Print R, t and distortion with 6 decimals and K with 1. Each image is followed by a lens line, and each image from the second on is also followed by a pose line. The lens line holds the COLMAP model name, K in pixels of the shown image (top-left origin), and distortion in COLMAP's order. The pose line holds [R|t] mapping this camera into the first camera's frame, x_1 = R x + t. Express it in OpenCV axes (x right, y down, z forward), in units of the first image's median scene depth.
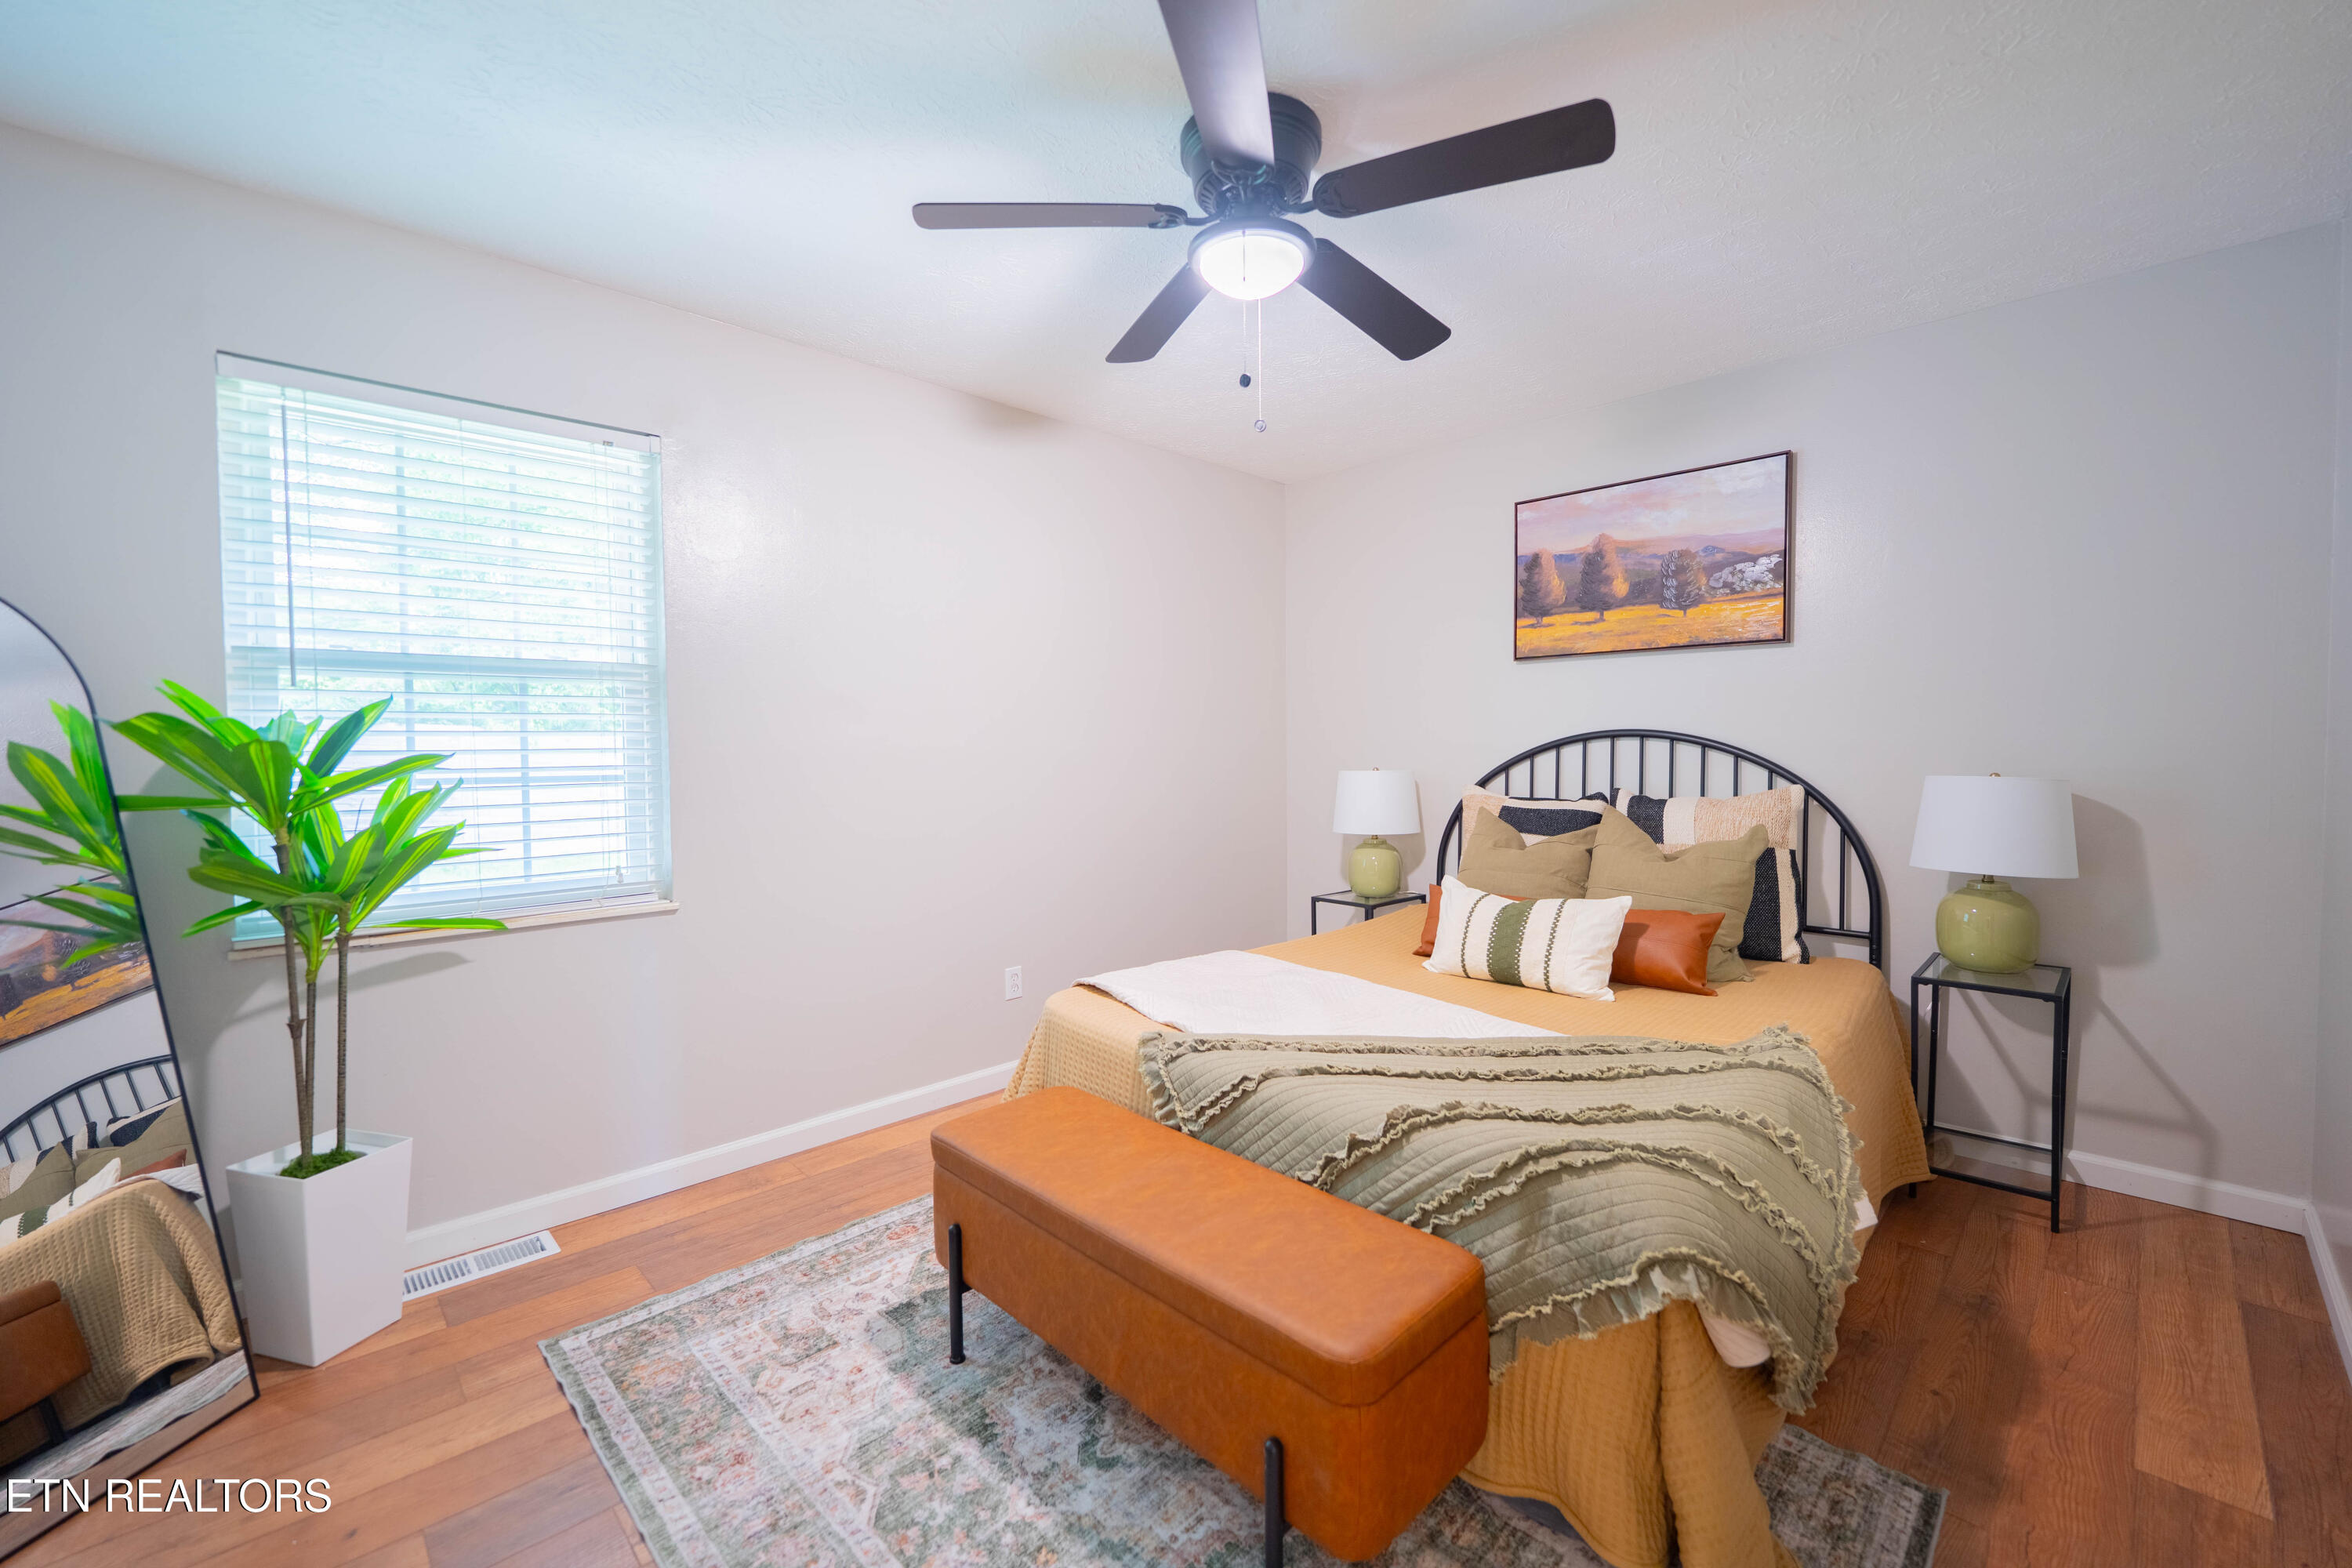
lens RADIAL K [[966.5, 0, 1175.3], [0, 966.5, 781.9], [0, 0, 1]] dist [-0.007964, -0.002272]
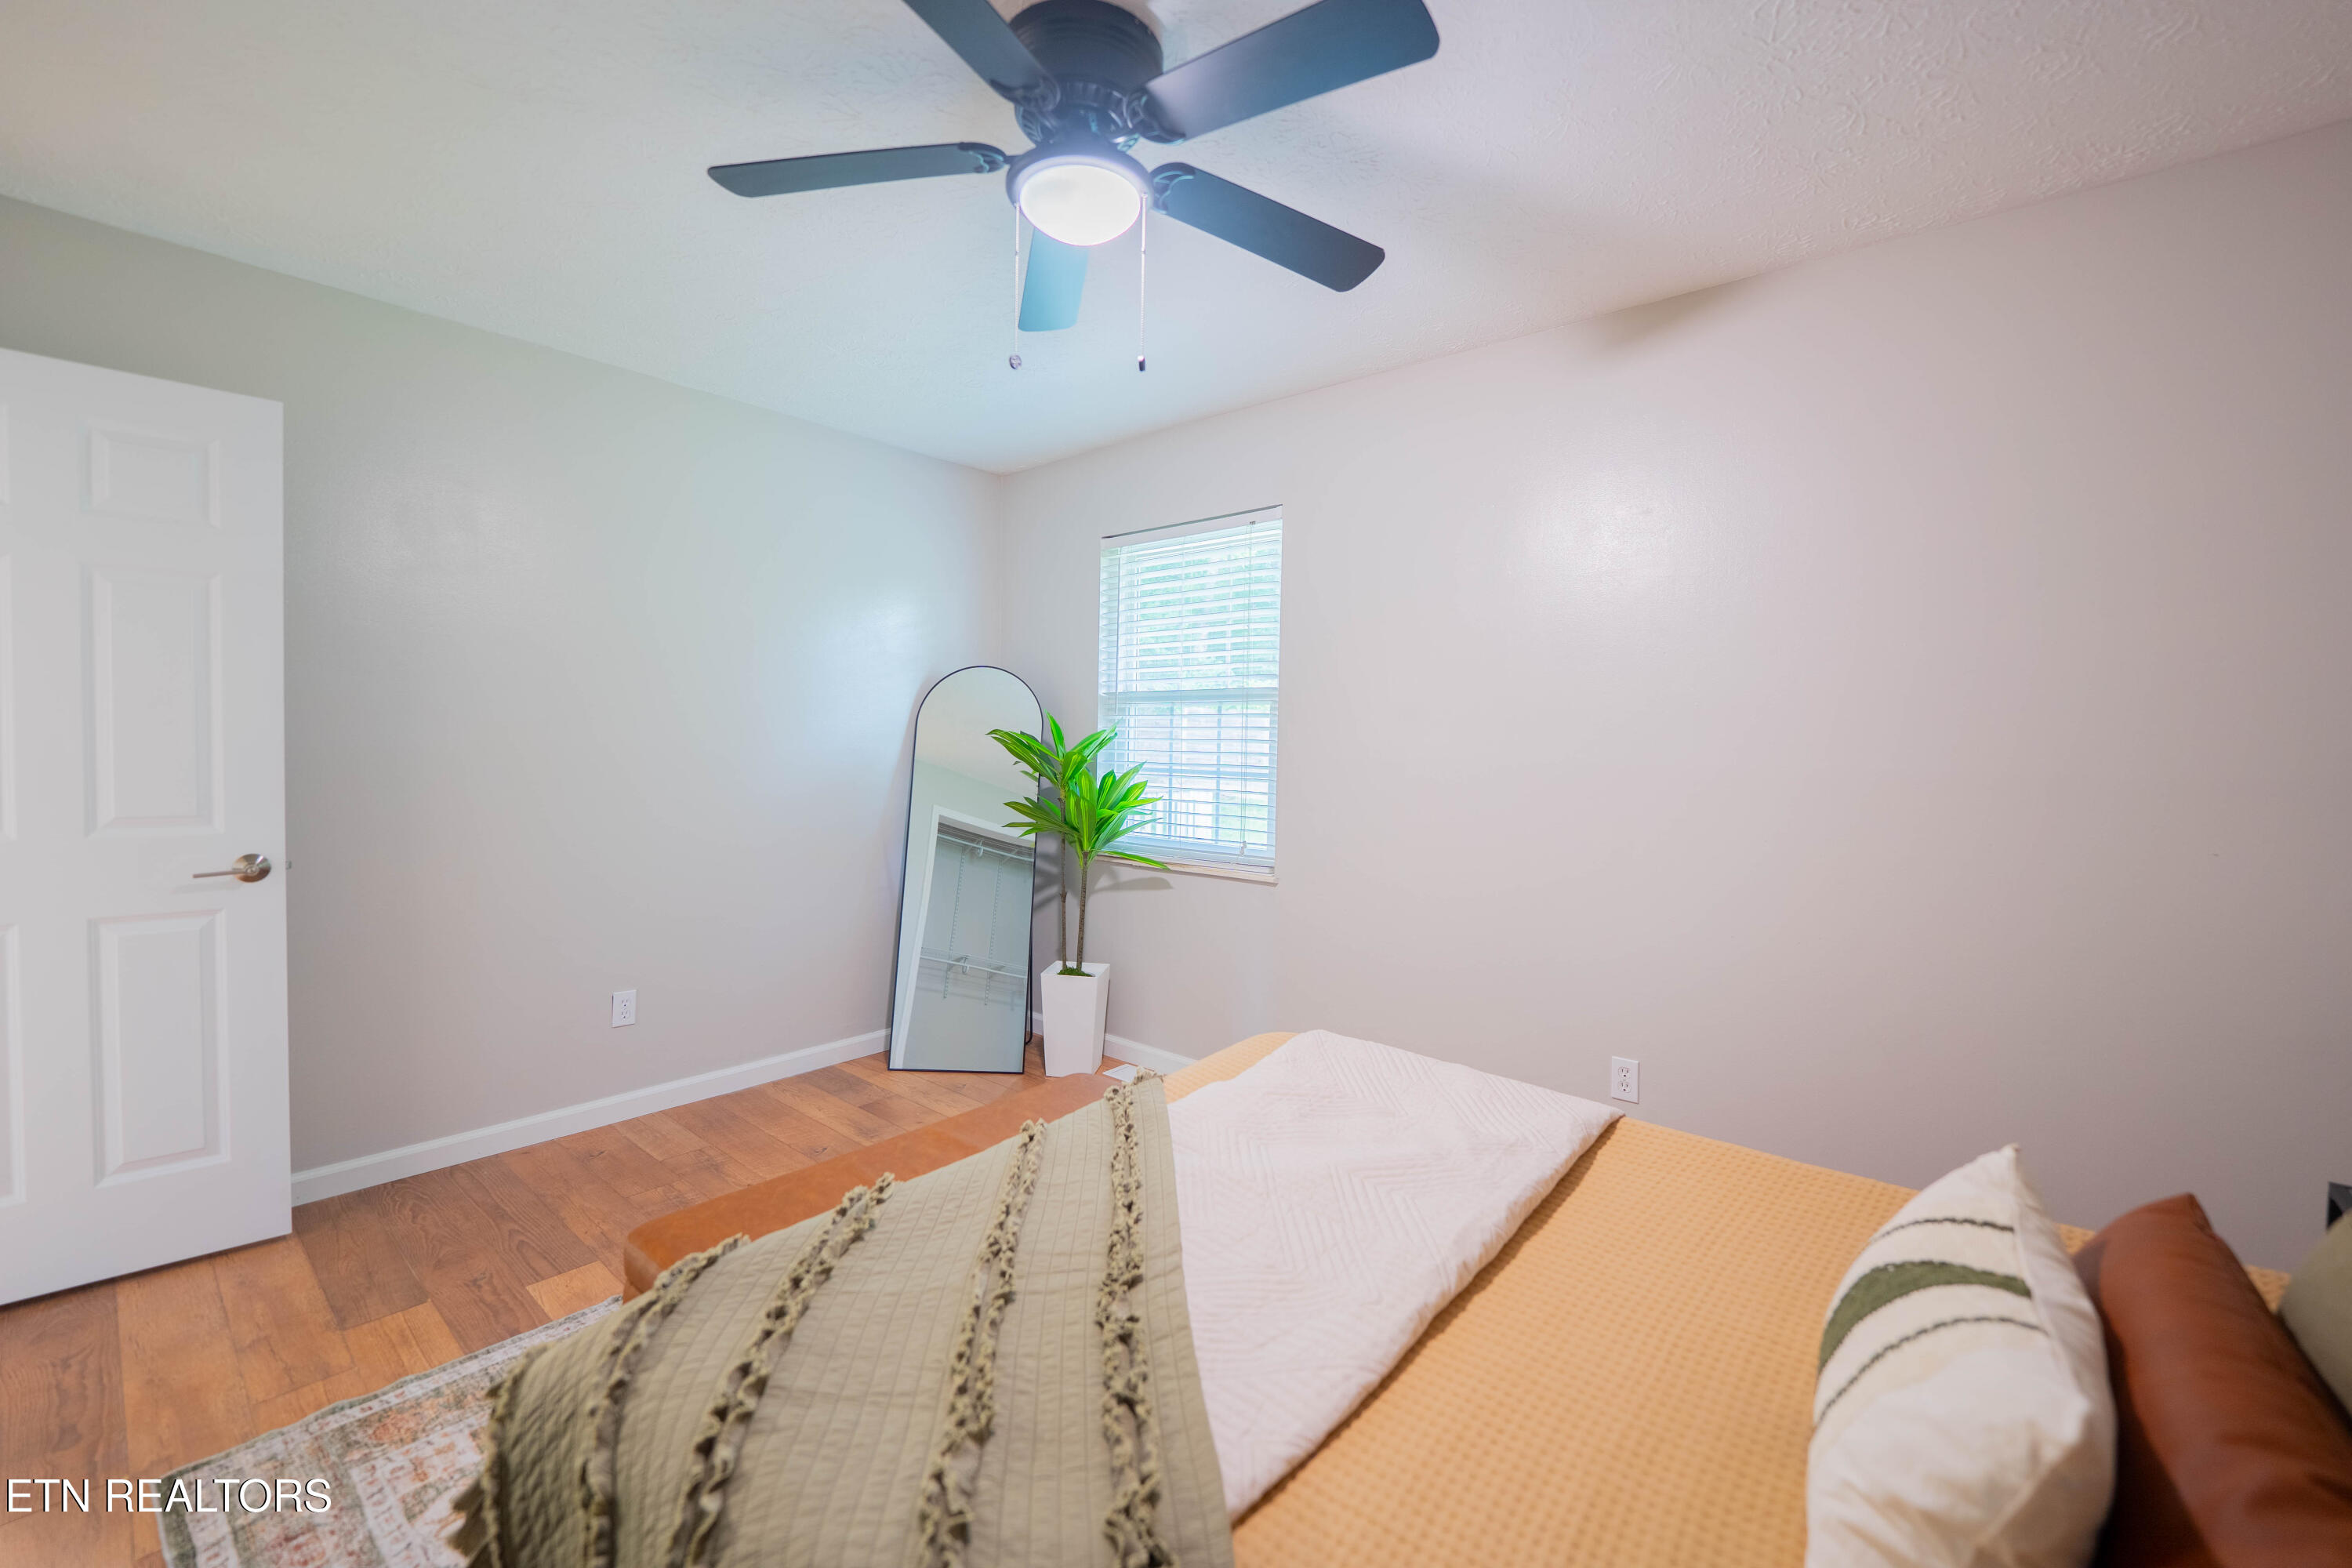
lens RADIAL K [[966.5, 0, 1175.1], [0, 966.5, 778.0], [0, 0, 1]] dist [-0.007964, -0.002272]
pose [[0.077527, 0.045251, -0.995963, 0.758082], [-0.059511, 0.997398, 0.040683, -0.049897], [0.995213, 0.056117, 0.080018, 0.821327]]
